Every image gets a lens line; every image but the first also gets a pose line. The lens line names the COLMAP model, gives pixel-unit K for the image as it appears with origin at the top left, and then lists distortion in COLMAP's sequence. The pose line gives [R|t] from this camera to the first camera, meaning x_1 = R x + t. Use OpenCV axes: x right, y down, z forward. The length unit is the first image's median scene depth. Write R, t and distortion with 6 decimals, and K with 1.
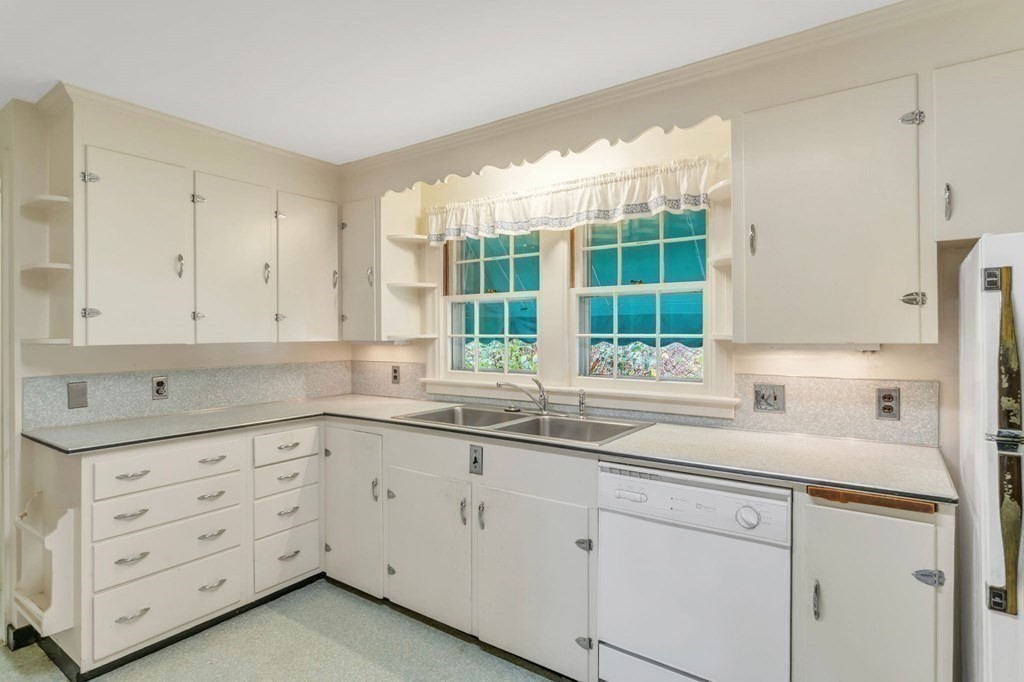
lens RADIAL K [[525.0, 0, 475.8], [0, 525.0, 335.8], [0, 0, 1]] dist [-0.017154, 0.000252]
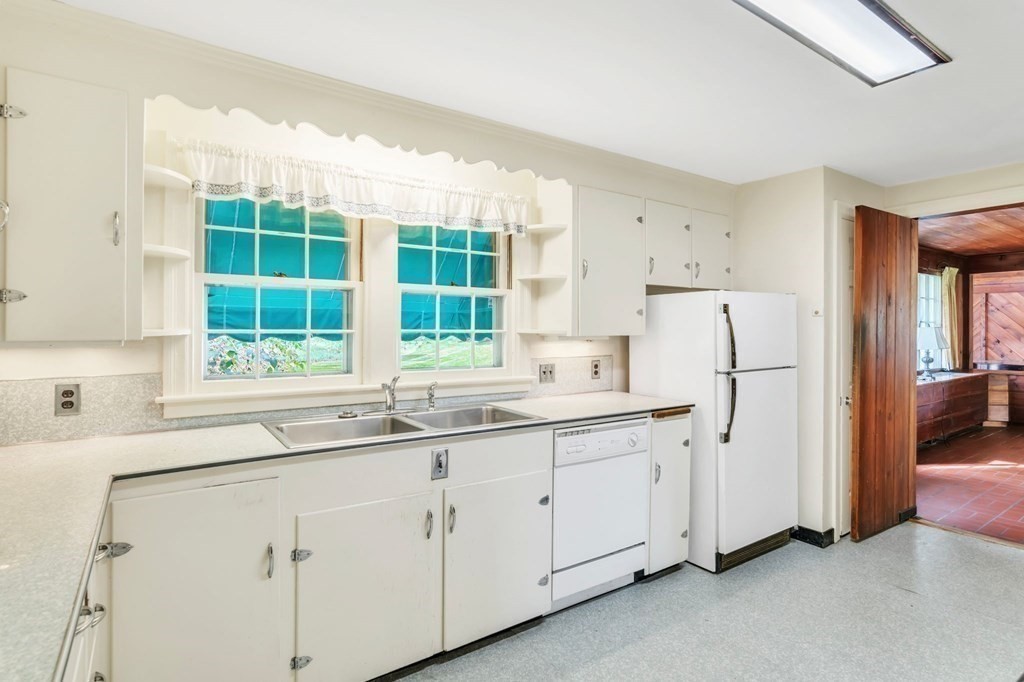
lens RADIAL K [[525.0, 0, 509.7], [0, 525.0, 334.2], [0, 0, 1]] dist [-0.017154, 0.000252]
pose [[0.331222, -0.004608, 0.943541, -0.699904], [-0.000034, 0.999988, 0.004896, 0.000790], [-0.943553, -0.001654, 0.331218, 0.479641]]
